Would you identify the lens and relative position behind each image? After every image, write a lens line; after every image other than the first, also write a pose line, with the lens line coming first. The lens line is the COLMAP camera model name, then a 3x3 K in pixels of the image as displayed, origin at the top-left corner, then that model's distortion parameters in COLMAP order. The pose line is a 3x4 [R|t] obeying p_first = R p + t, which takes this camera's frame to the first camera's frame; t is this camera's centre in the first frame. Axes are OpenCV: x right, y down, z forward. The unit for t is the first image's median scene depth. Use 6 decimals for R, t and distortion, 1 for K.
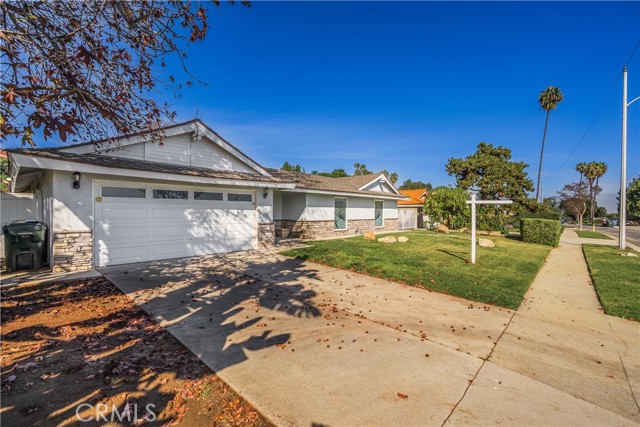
lens RADIAL K [[279.4, 0, 322.5], [0, 279.4, 213.0], [0, 0, 1]] dist [0.004196, 0.000195]
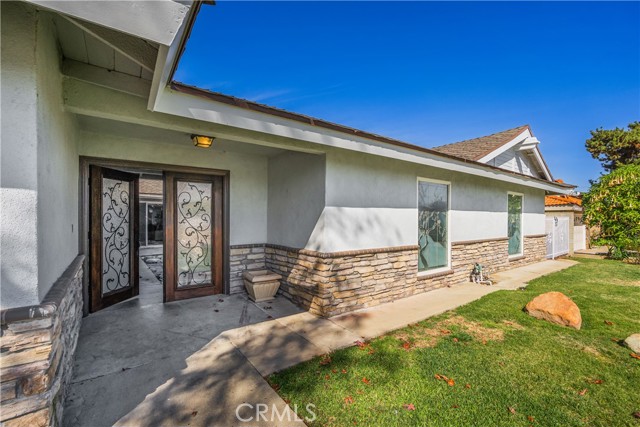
lens RADIAL K [[279.4, 0, 320.1], [0, 279.4, 218.6], [0, 0, 1]] dist [0.004196, 0.000195]
pose [[0.984600, 0.000216, -0.174824, -0.016292], [-0.000658, 0.999997, -0.002472, -0.007439], [0.174823, 0.002549, 0.984597, 0.670241]]
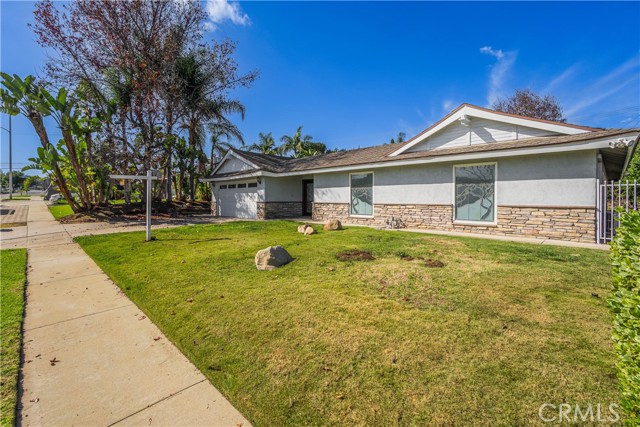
lens RADIAL K [[279.4, 0, 319.5], [0, 279.4, 208.0], [0, 0, 1]] dist [0.004196, 0.000195]
pose [[-0.032361, 0.024480, -0.999176, 0.857047], [-0.005592, 0.999680, 0.024673, 0.021002], [0.999461, 0.006386, -0.032214, 0.977337]]
